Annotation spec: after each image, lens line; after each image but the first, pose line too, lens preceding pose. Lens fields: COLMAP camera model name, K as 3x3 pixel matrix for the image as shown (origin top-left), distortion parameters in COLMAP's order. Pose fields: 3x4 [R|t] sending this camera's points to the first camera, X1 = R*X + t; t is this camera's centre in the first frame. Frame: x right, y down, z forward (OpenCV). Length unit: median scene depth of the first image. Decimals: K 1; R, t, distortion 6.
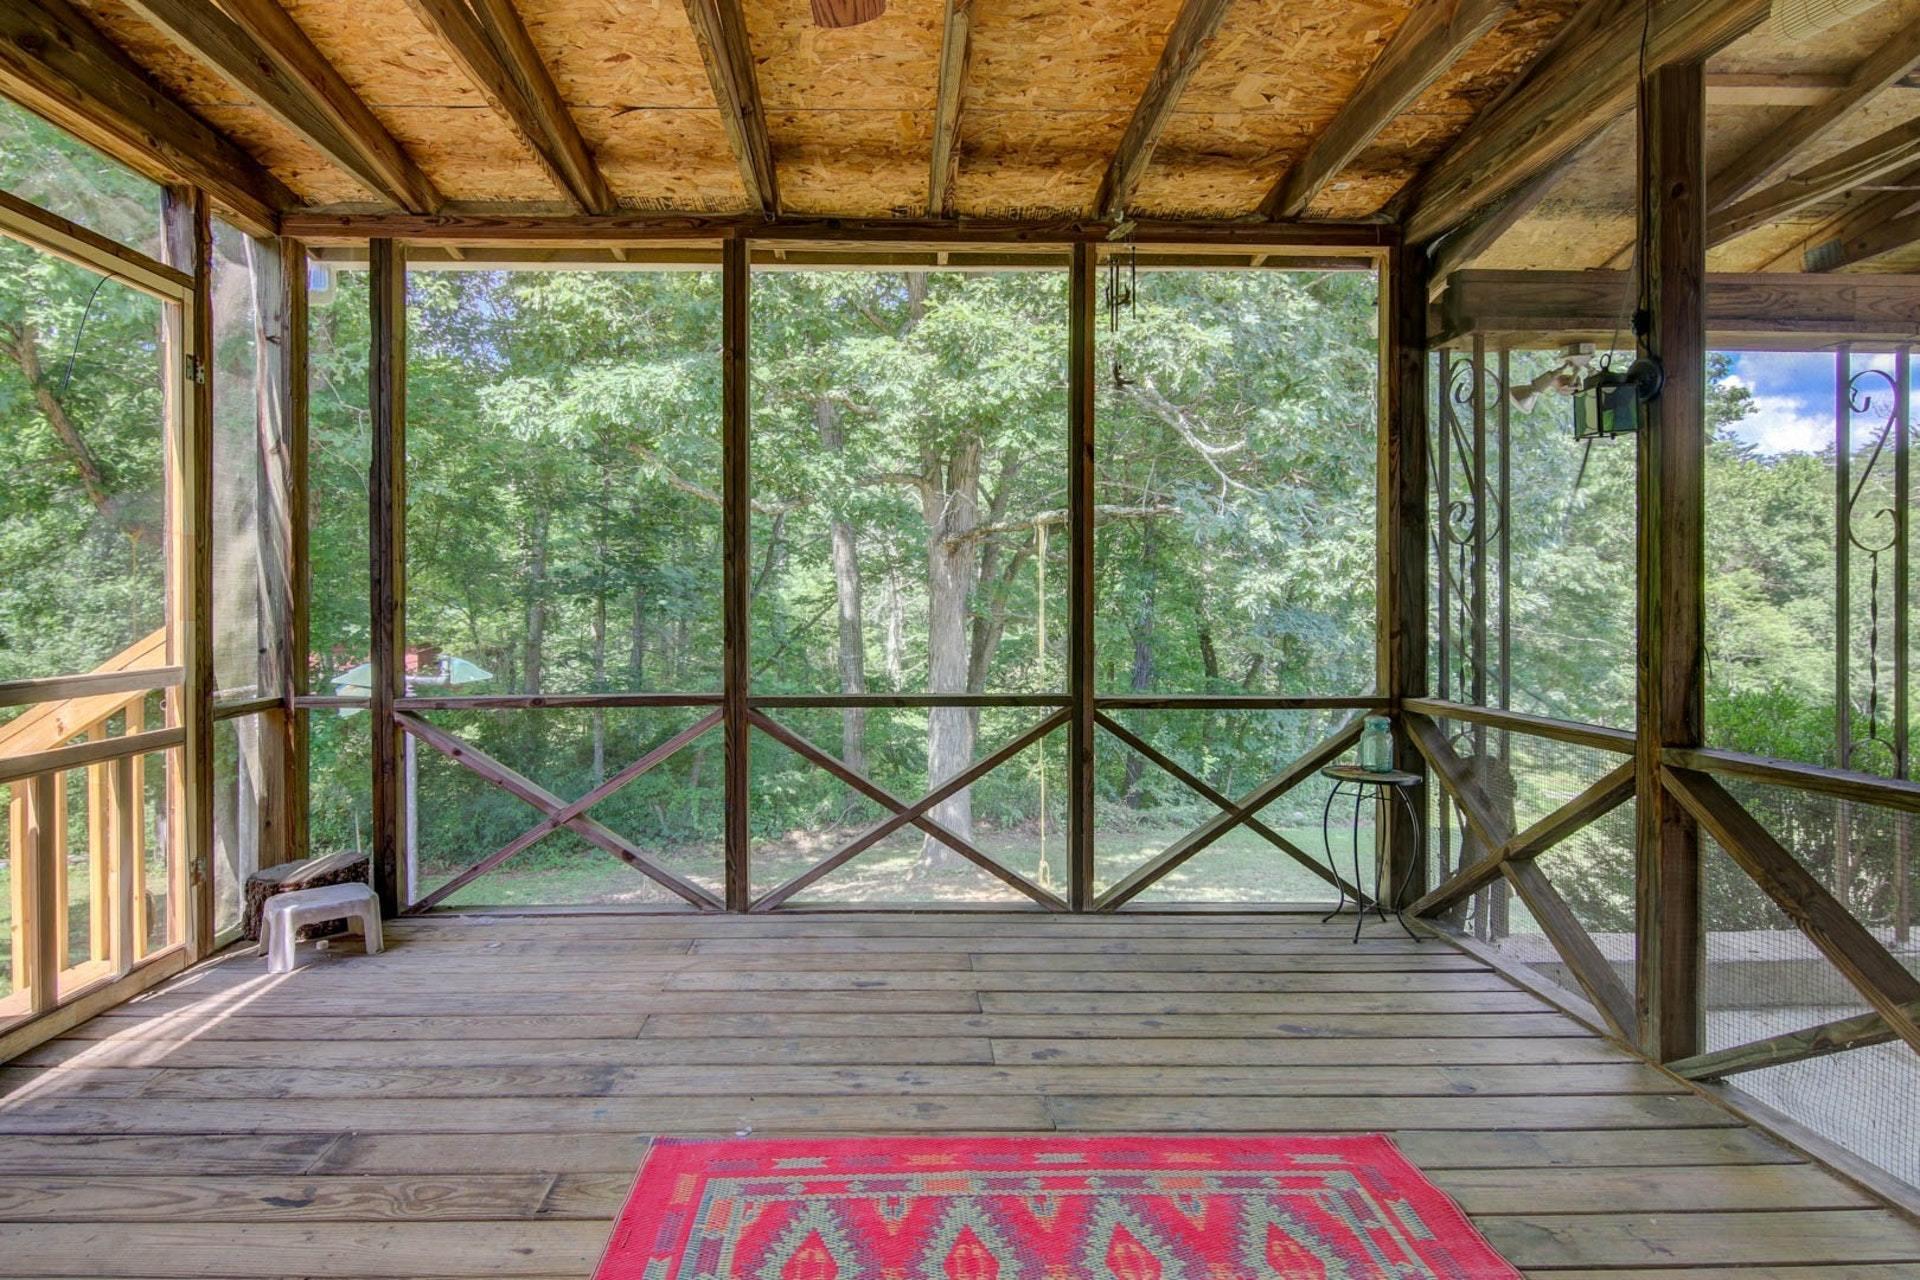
lens RADIAL K [[1005.7, 0, 958.2], [0, 1005.7, 619.1], [0, 0, 1]] dist [0.006908, -0.007243]
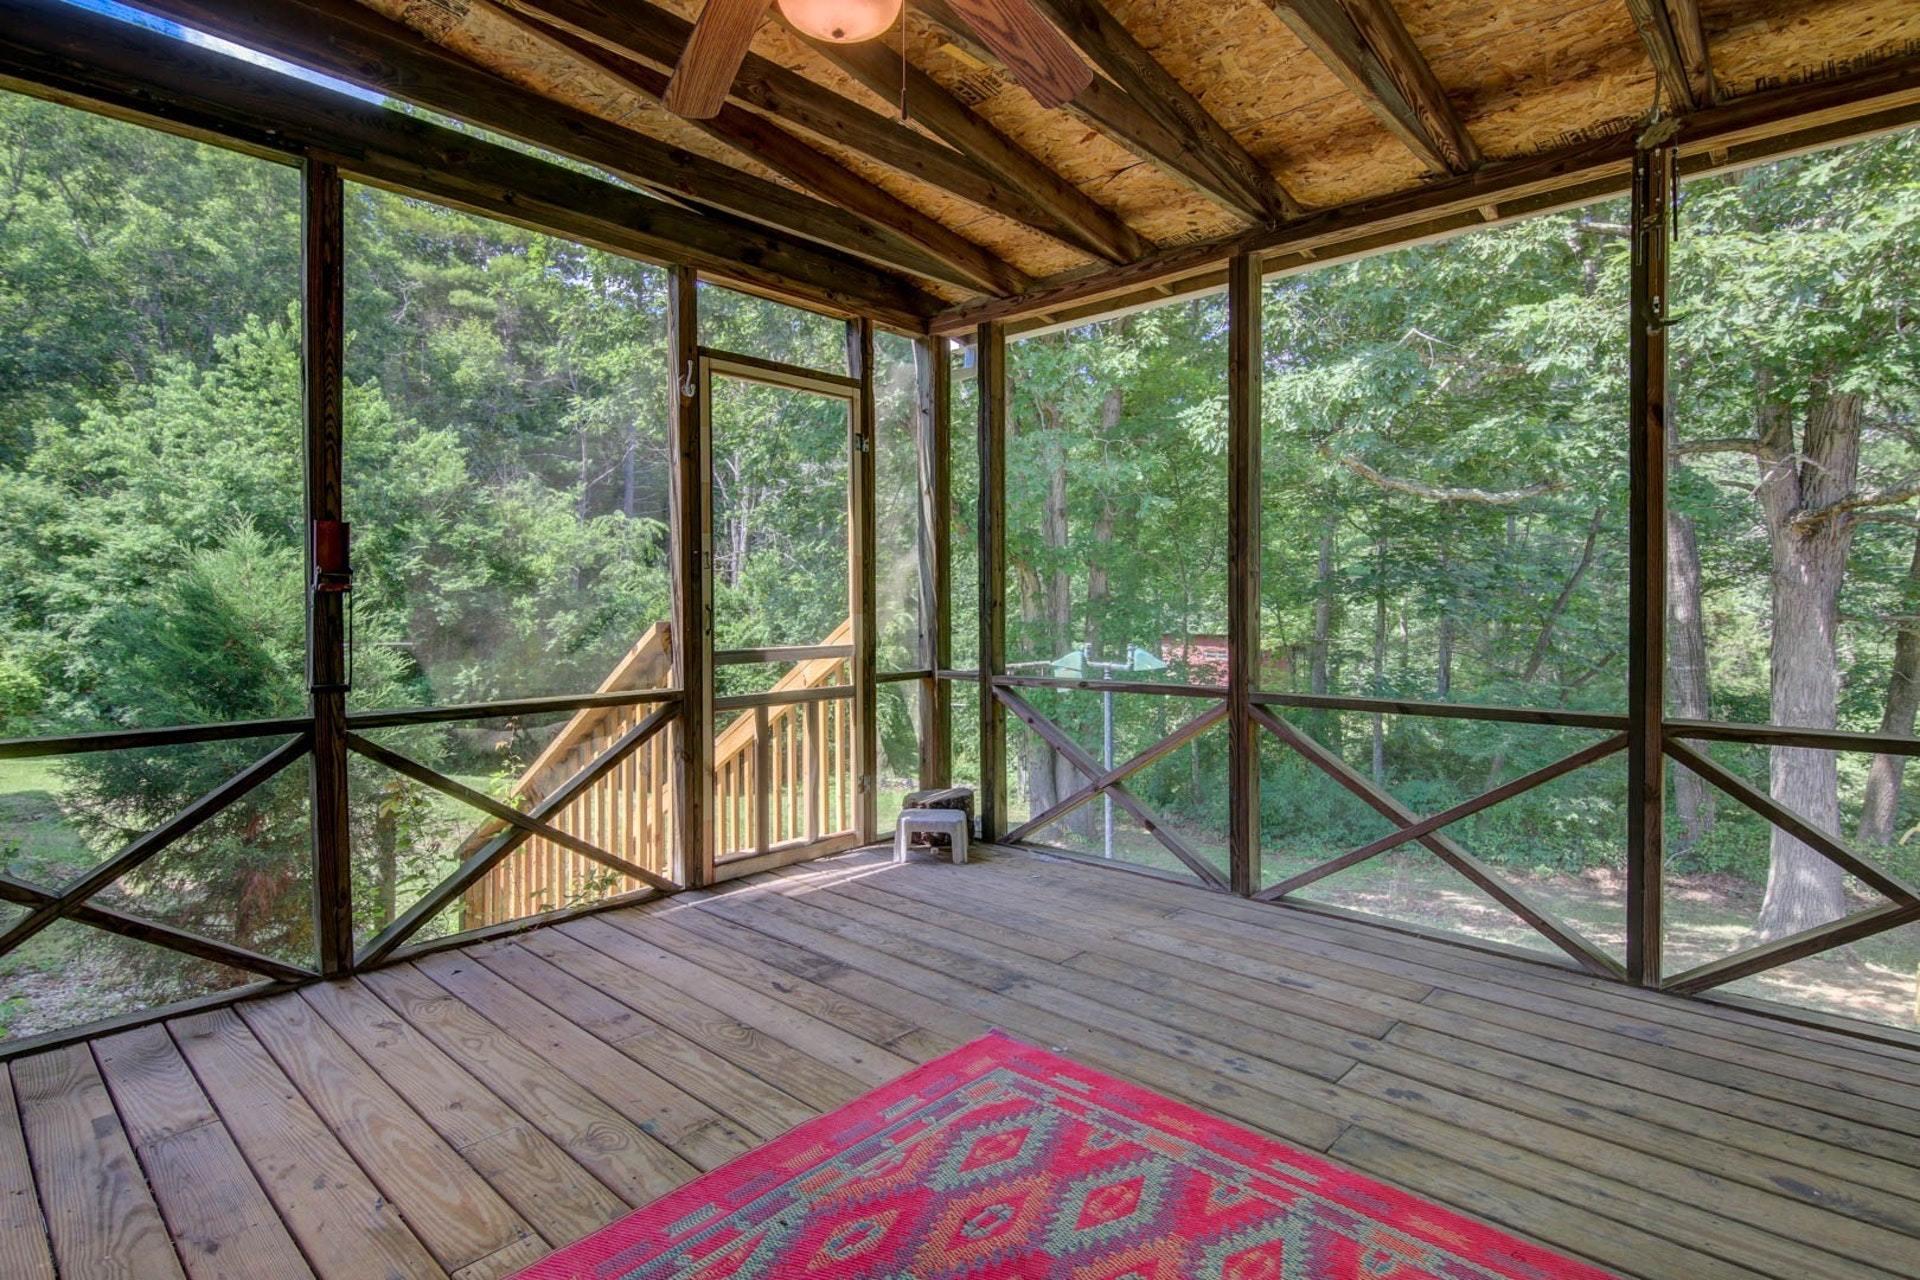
lens RADIAL K [[1005.7, 0, 964.4], [0, 1005.7, 631.9], [0, 0, 1]] dist [0.006908, -0.007243]
pose [[0.714662, 0.022655, -0.699103, 0.314845], [-0.012651, 0.999731, 0.019464, -0.001964], [0.699355, -0.005065, 0.714756, 0.046676]]
